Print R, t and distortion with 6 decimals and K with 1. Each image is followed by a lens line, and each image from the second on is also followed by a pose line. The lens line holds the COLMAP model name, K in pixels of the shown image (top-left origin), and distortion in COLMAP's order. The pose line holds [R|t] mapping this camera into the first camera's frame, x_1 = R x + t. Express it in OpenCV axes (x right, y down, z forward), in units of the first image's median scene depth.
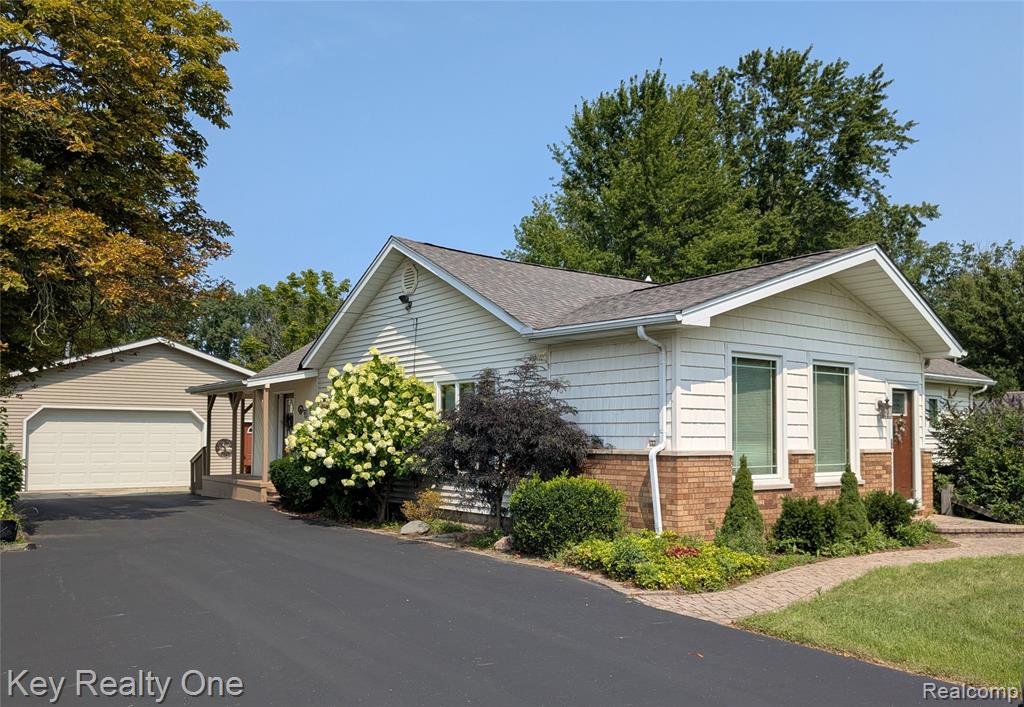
lens RADIAL K [[833.1, 0, 540.4], [0, 833.1, 395.7], [0, 0, 1]] dist [0.068511, -0.114770]
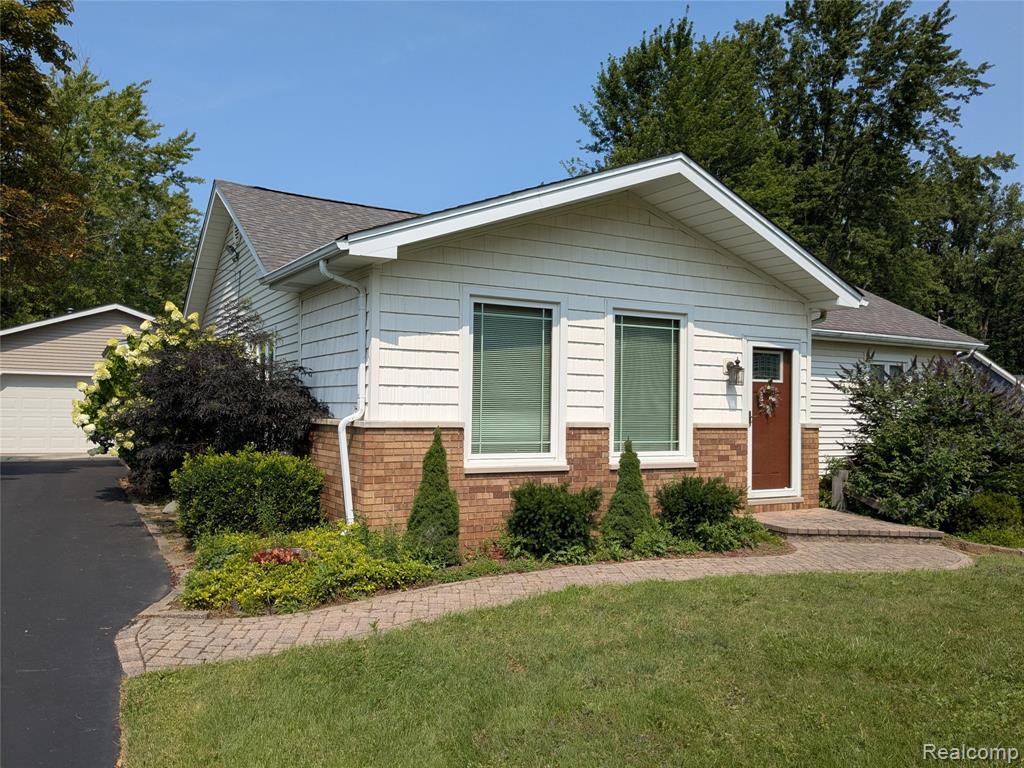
lens RADIAL K [[808.6, 0, 508.5], [0, 808.6, 388.3], [0, 0, 1]] dist [0.062110, -0.101372]
pose [[0.986957, 0.007684, -0.160799, 0.317491], [-0.004107, 0.999737, 0.022568, 0.013862], [0.160930, -0.021613, 0.986729, 0.212342]]
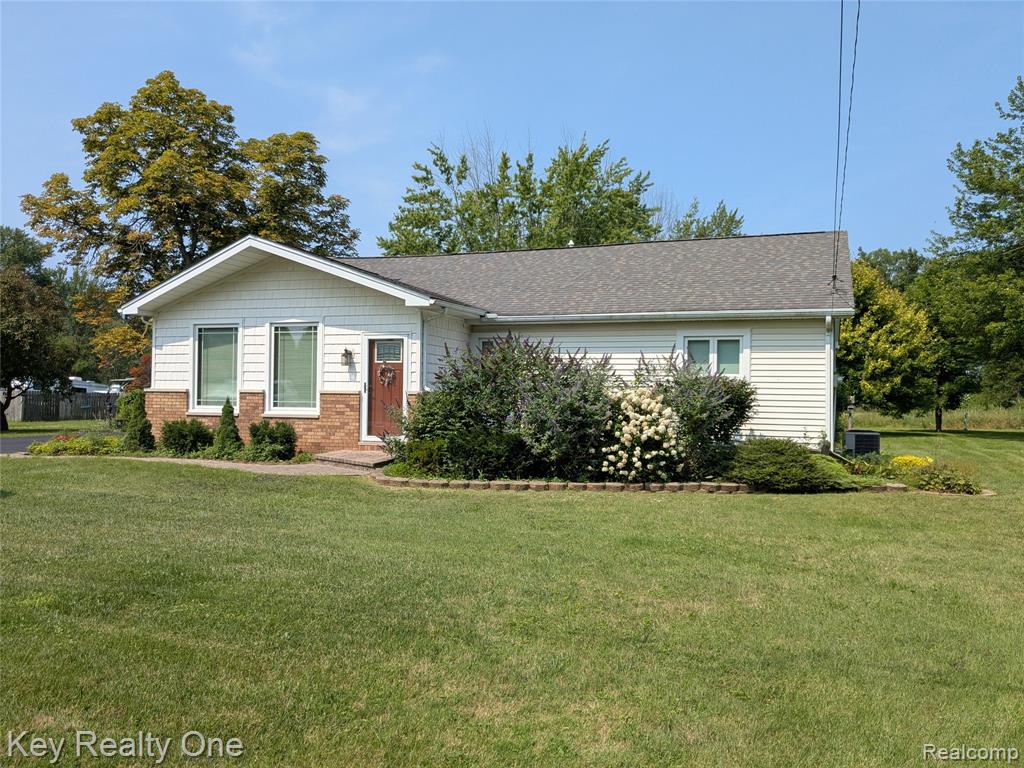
lens RADIAL K [[816.9, 0, 542.8], [0, 816.9, 385.2], [0, 0, 1]] dist [0.050678, -0.092564]
pose [[0.547250, -0.008377, -0.836927, 1.517661], [0.030262, 0.999494, 0.009784, 0.051799], [0.836422, -0.030682, 0.547226, 0.581096]]
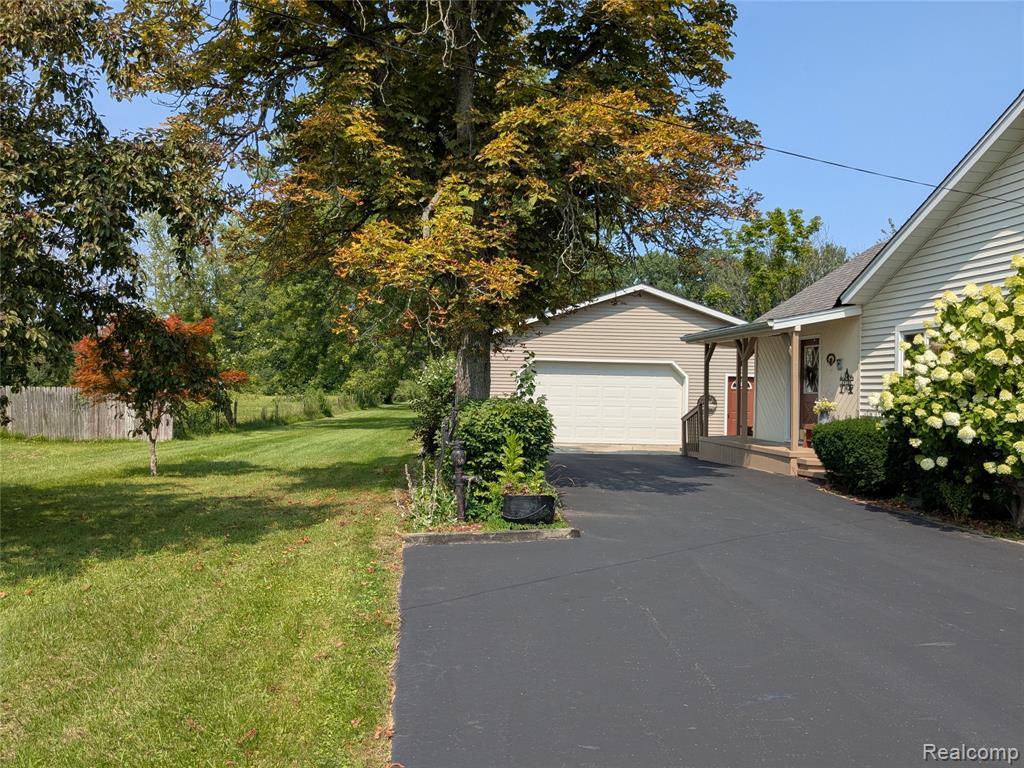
lens RADIAL K [[808.6, 0, 508.5], [0, 808.6, 388.3], [0, 0, 1]] dist [0.062110, -0.101372]
pose [[0.860950, 0.014502, -0.508484, -0.232303], [0.006810, 0.999175, 0.040027, 0.016548], [0.508645, -0.037924, 0.860141, 0.282114]]
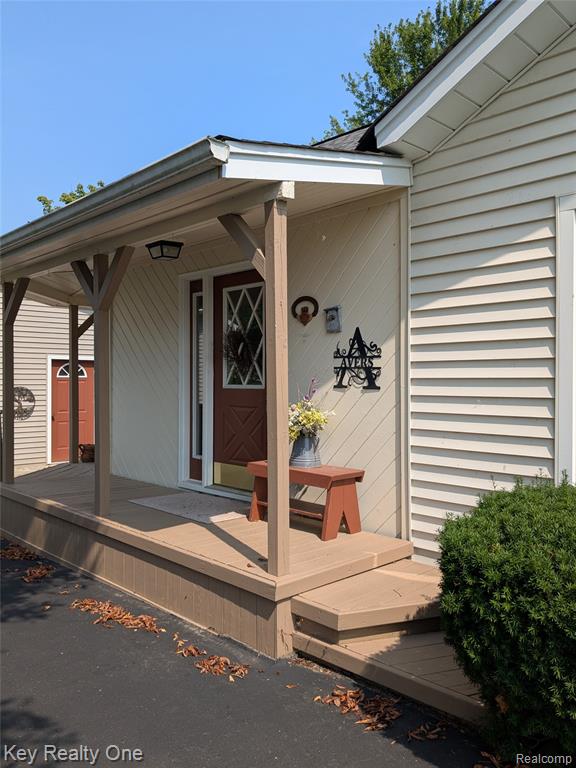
lens RADIAL K [[599.9, 0, 291.8], [0, 599.9, 386.3], [0, 0, 1]] dist [0.062384, -0.086649]
pose [[0.993254, -0.000876, 0.115959, -0.467907], [-0.005962, 0.998263, 0.058607, 0.048892], [-0.115809, -0.058903, 0.991523, 1.109635]]
